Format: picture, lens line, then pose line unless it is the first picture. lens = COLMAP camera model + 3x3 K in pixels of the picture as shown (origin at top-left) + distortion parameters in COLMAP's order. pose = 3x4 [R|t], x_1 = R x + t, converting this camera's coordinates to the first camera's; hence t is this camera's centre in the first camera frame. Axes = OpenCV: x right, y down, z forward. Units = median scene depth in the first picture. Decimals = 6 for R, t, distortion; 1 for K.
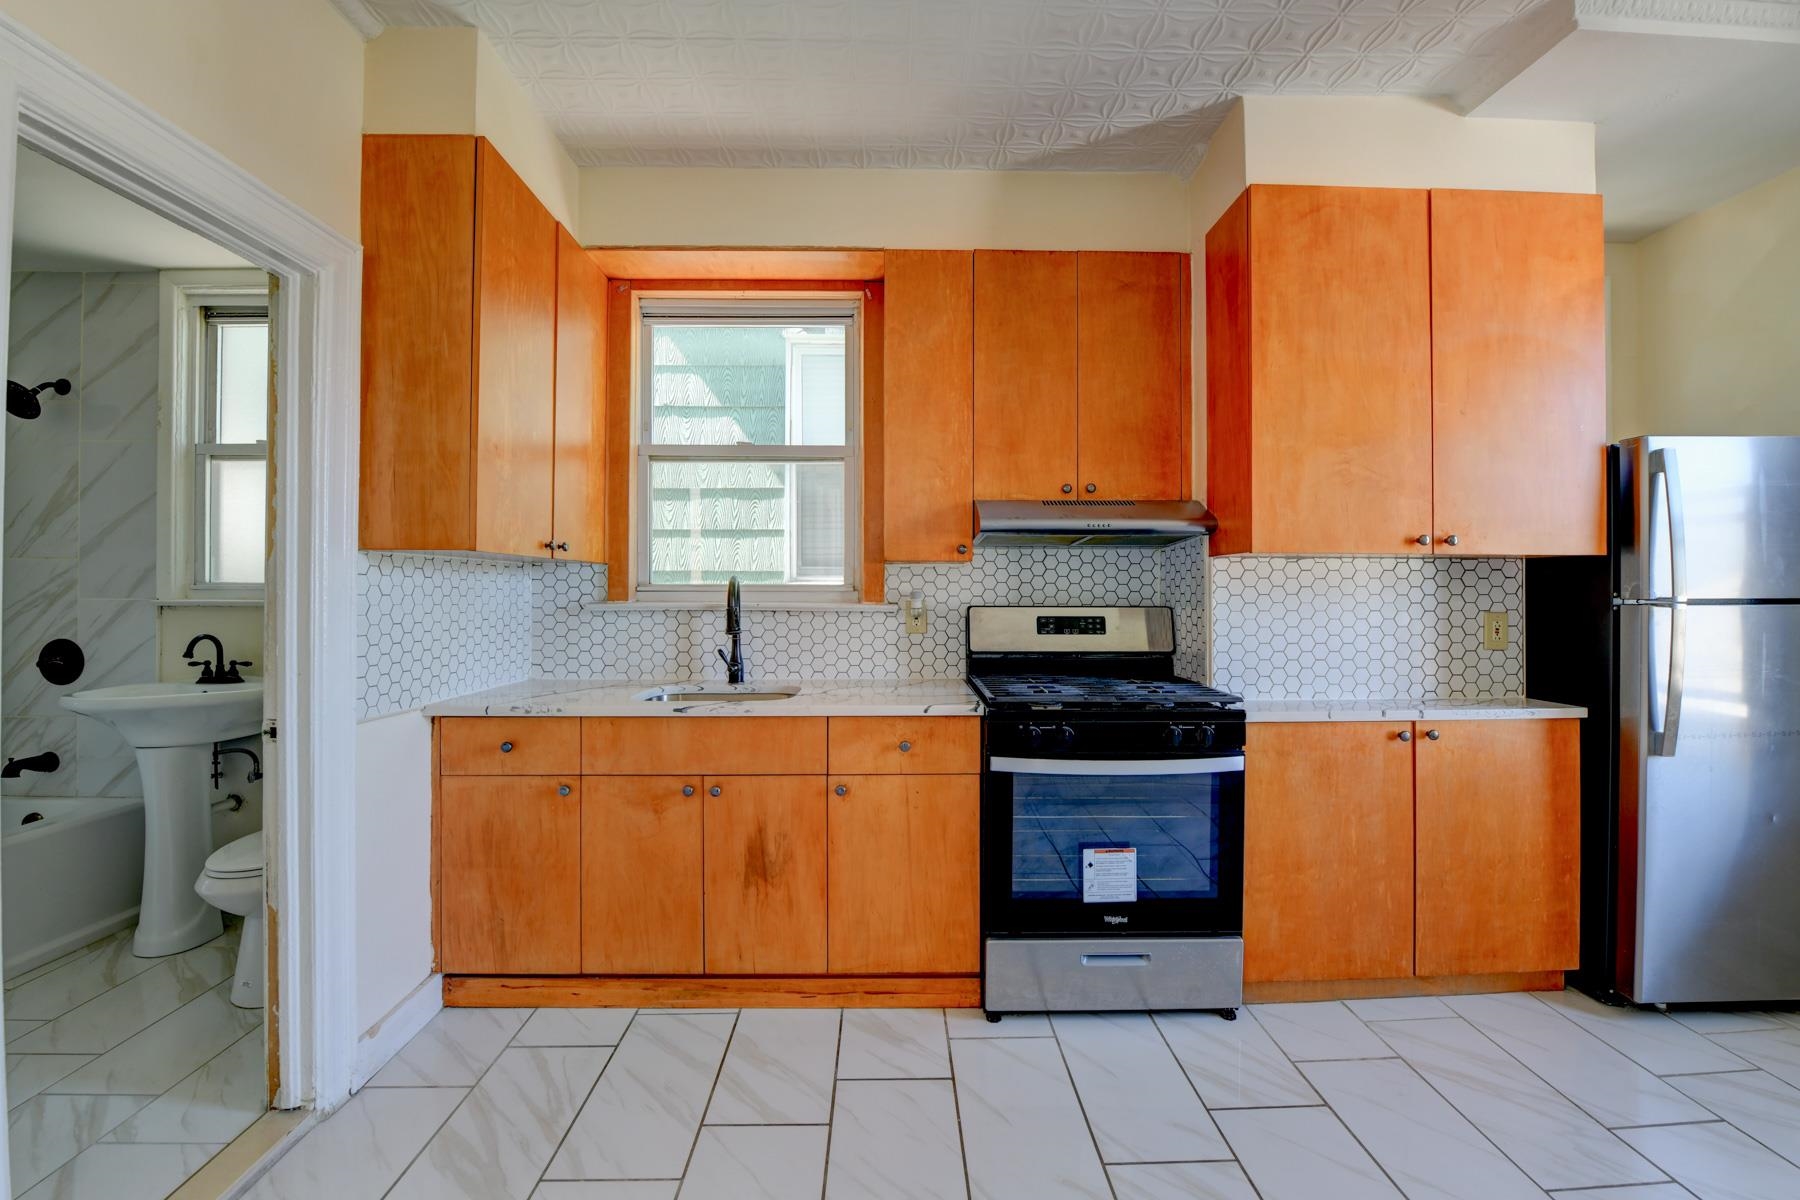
lens RADIAL K [[725.1, 0, 919.2], [0, 725.1, 592.6], [0, 0, 1]] dist [-0.022682, -0.000195]
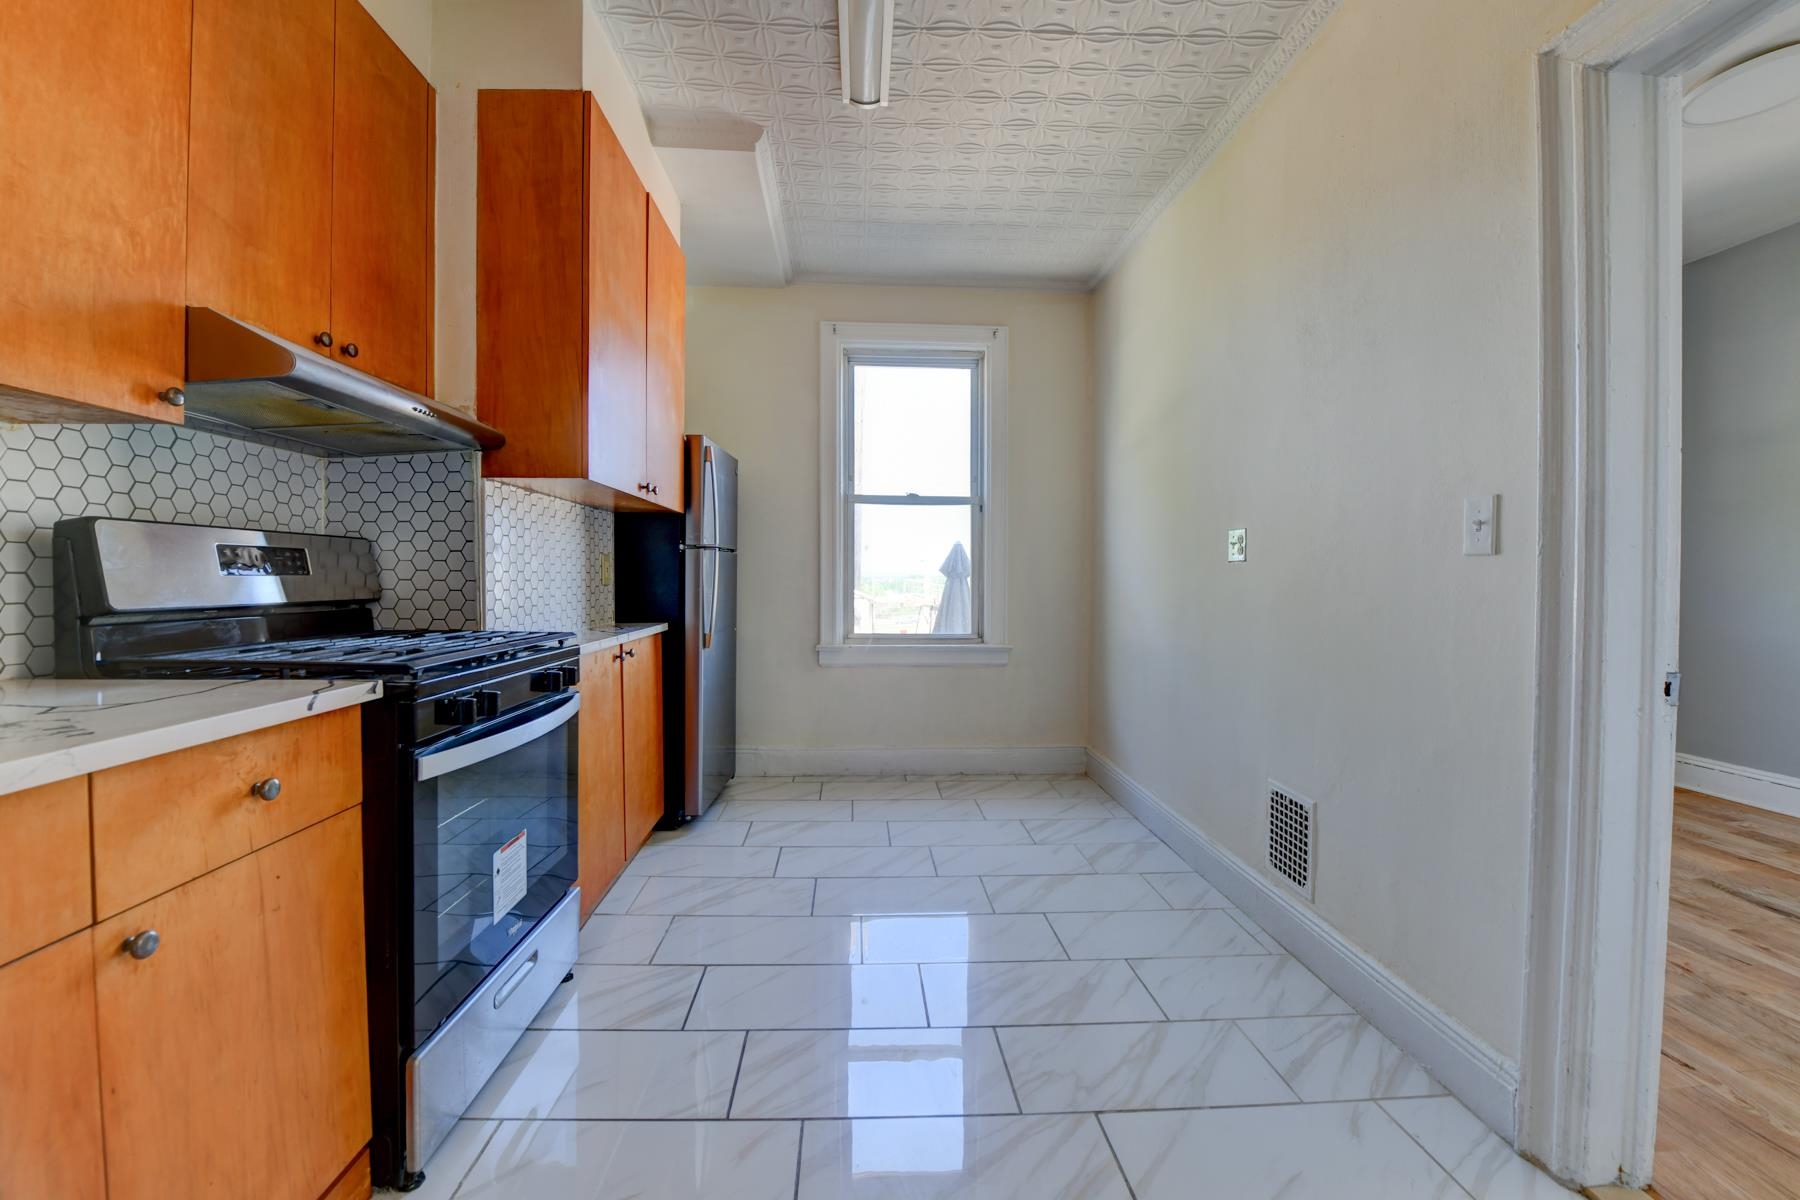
lens RADIAL K [[777.7, 0, 882.6], [0, 777.7, 588.7], [0, 0, 1]] dist [-0.011785, -0.006437]
pose [[-0.039435, -0.017370, 0.999071, -0.515175], [-0.003699, 0.999845, 0.017237, 0.062328], [-0.999215, -0.003015, -0.039493, 0.567618]]
